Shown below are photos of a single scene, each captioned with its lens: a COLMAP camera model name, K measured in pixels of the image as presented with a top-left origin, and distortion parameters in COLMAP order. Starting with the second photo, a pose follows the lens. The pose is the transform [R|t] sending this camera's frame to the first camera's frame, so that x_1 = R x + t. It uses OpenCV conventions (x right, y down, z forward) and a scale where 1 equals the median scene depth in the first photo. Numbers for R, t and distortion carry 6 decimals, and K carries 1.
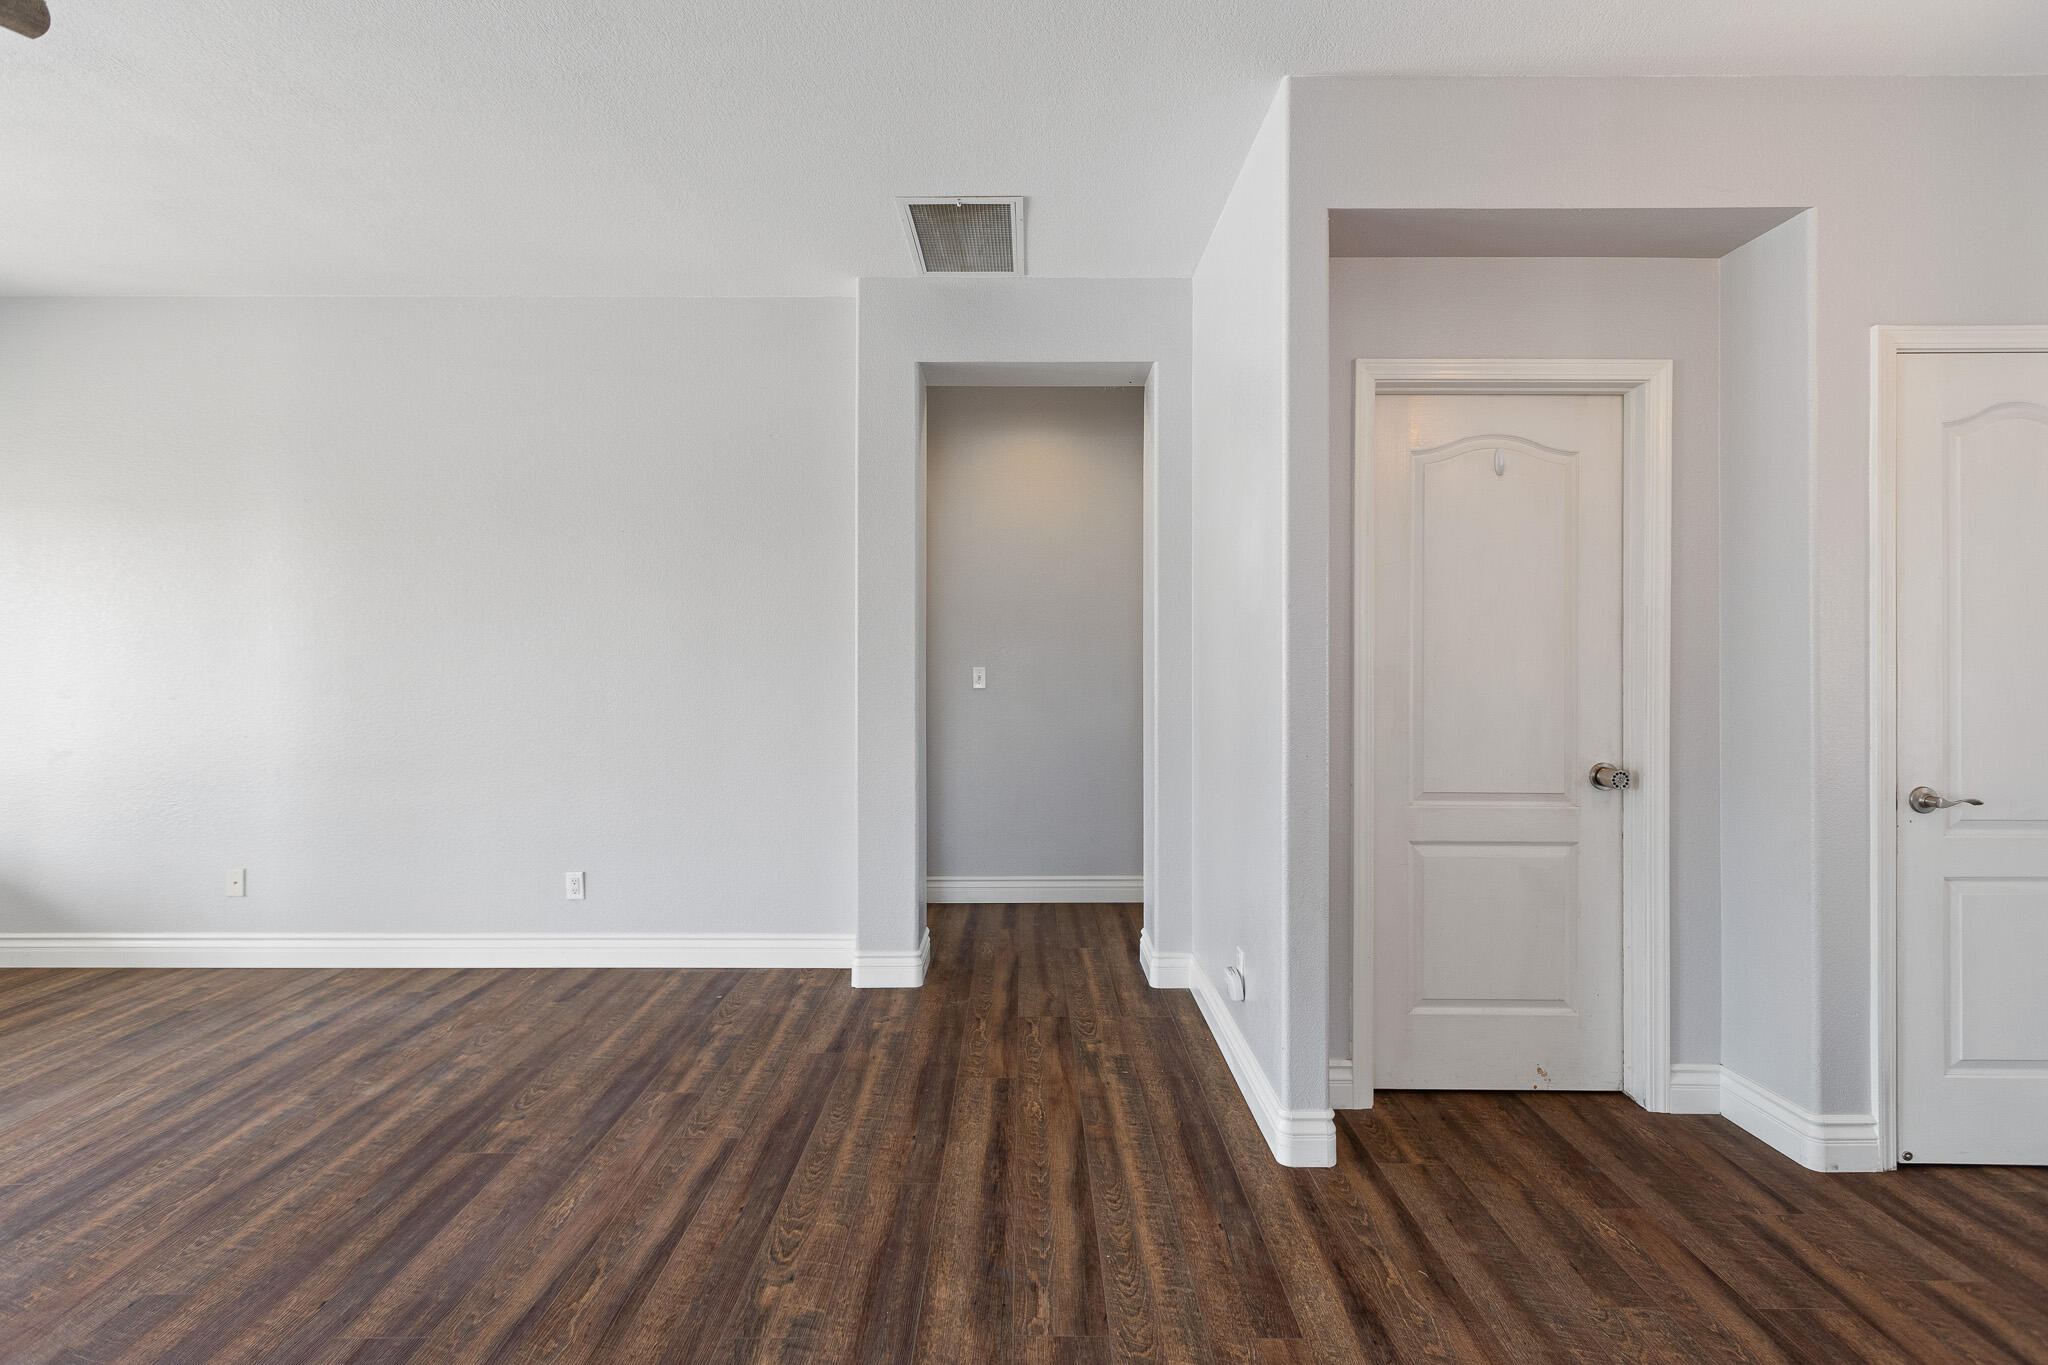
lens RADIAL K [[928.7, 0, 1022.9], [0, 928.7, 649.0], [0, 0, 1]] dist [0.001292, 0.000695]
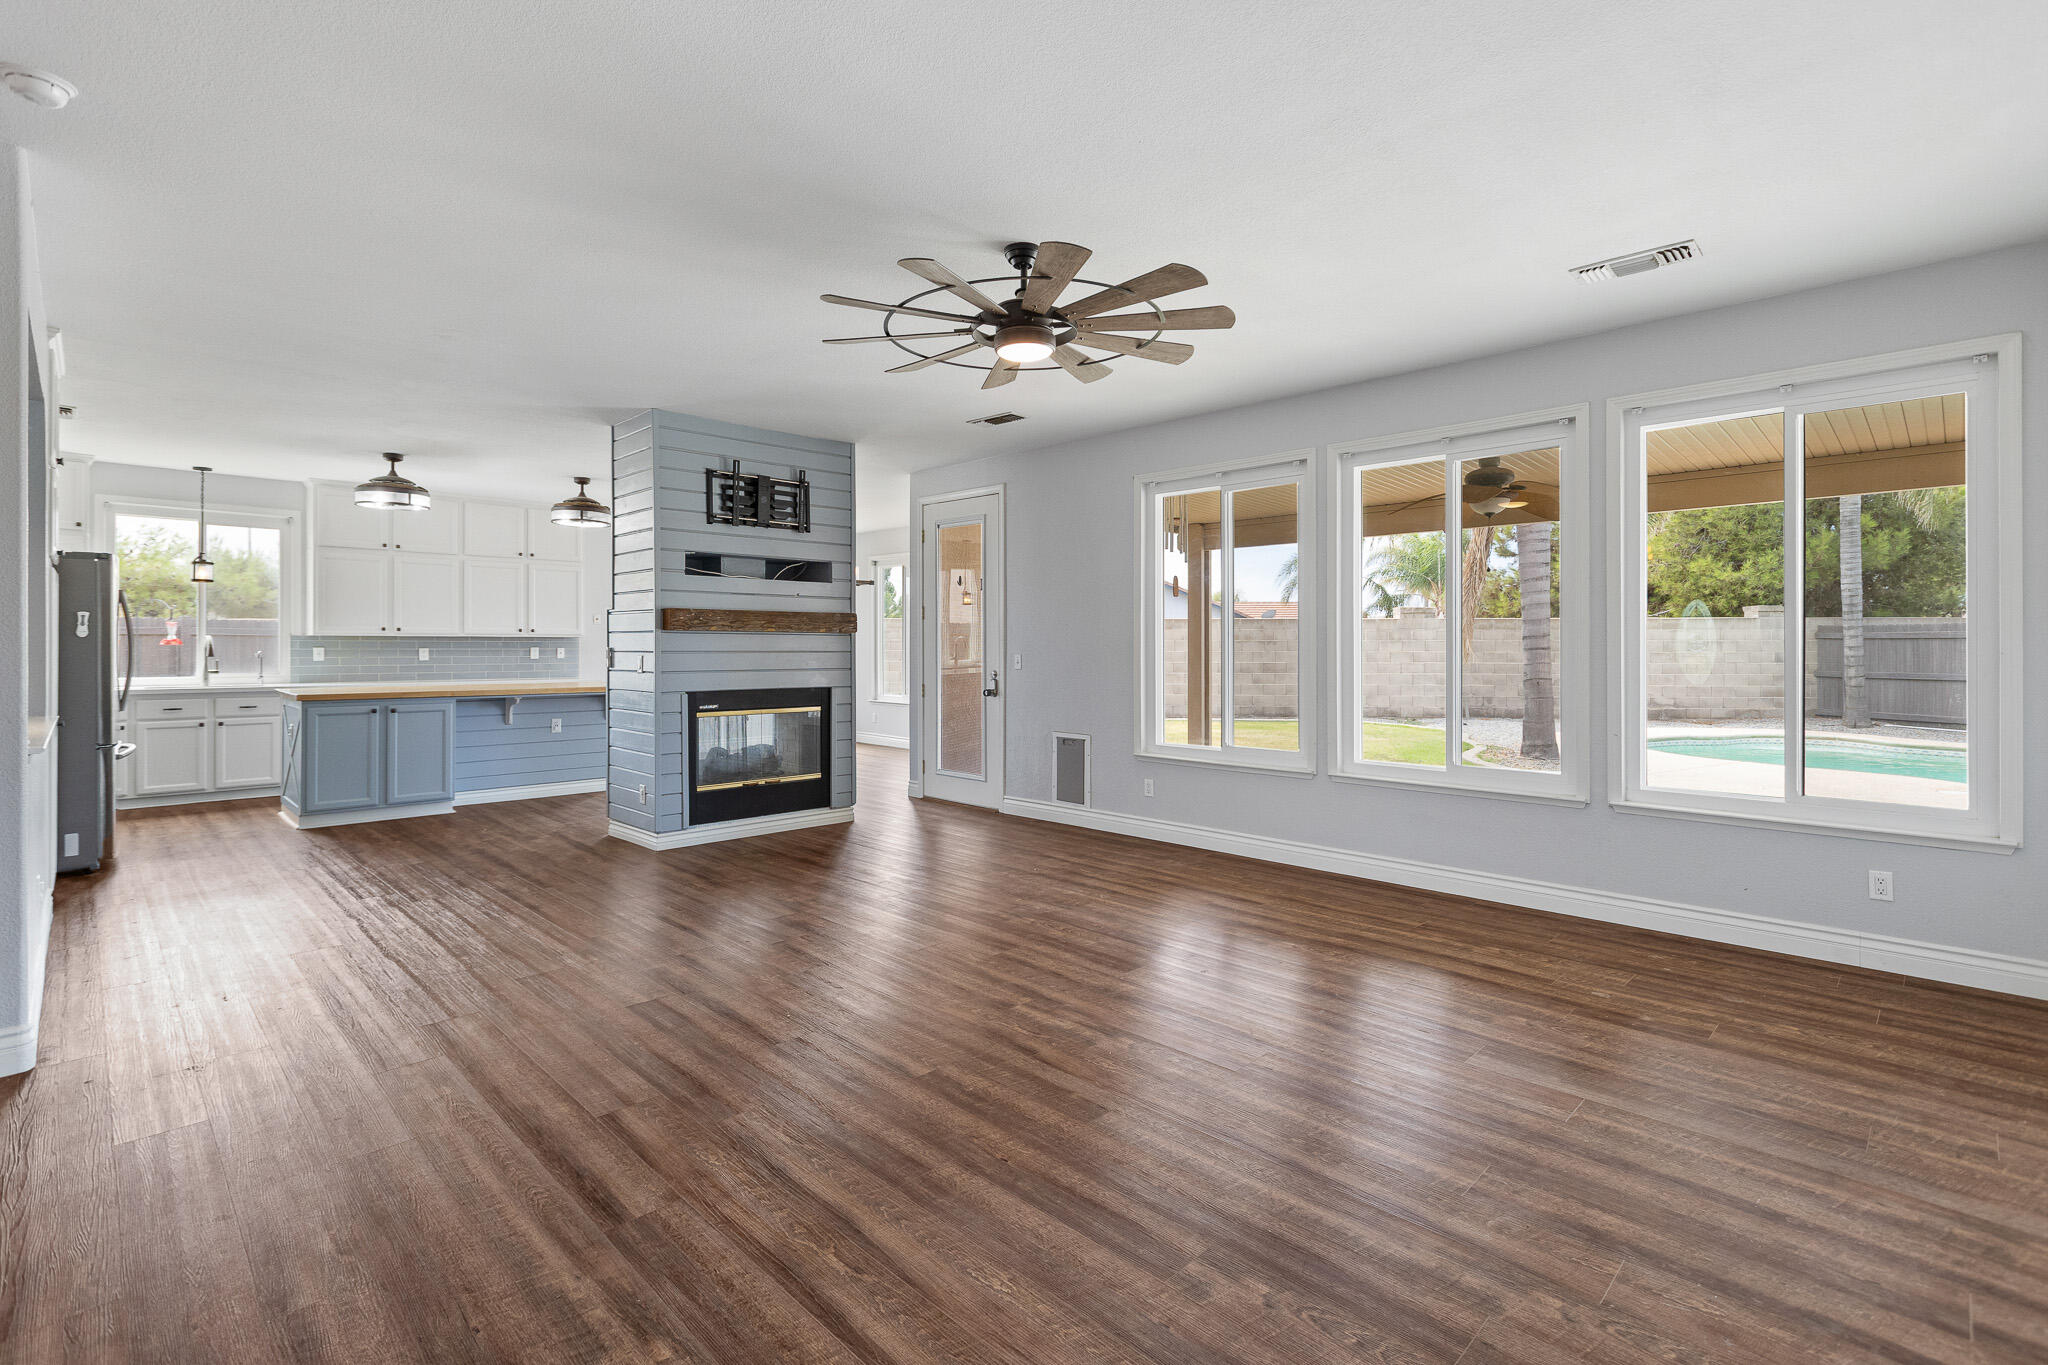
lens RADIAL K [[928.7, 0, 1022.9], [0, 928.7, 649.0], [0, 0, 1]] dist [0.001292, 0.000695]
pose [[-0.700030, -0.000839, -0.714113, 0.073090], [0.002149, 0.999992, -0.003282, 0.010476], [0.714110, -0.003833, -0.700023, 1.097982]]
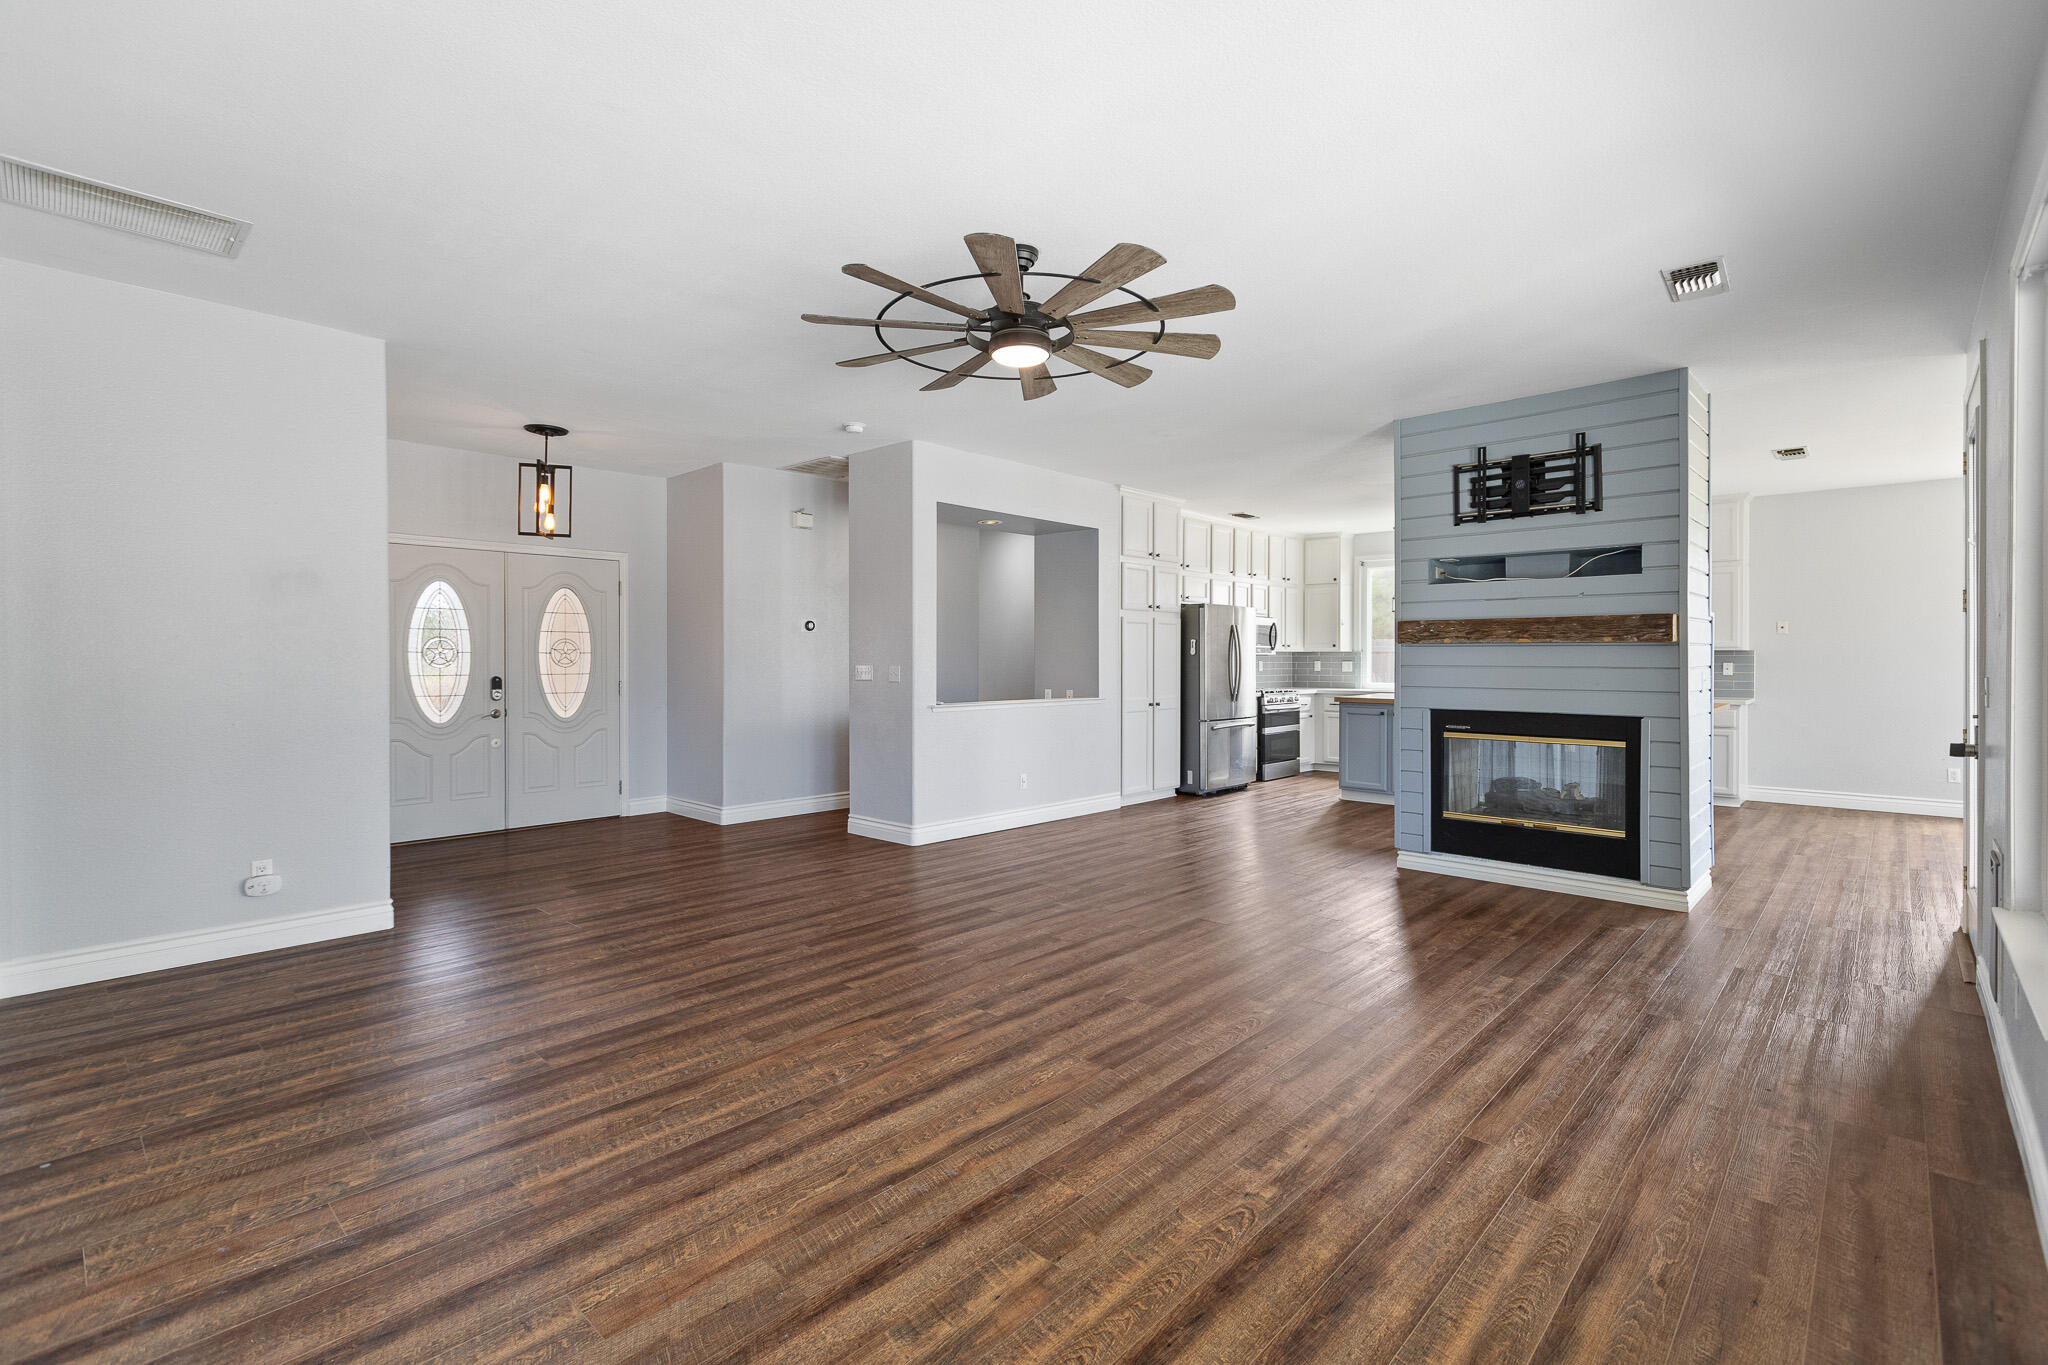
lens RADIAL K [[926.0, 0, 1044.7], [0, 926.0, 673.7], [0, 0, 1]] dist [0.001489, -0.000035]
pose [[-0.745138, -0.013575, 0.666772, -1.419727], [-0.007635, 0.999901, 0.011825, 0.007342], [-0.666867, 0.003721, -0.745168, 1.106195]]
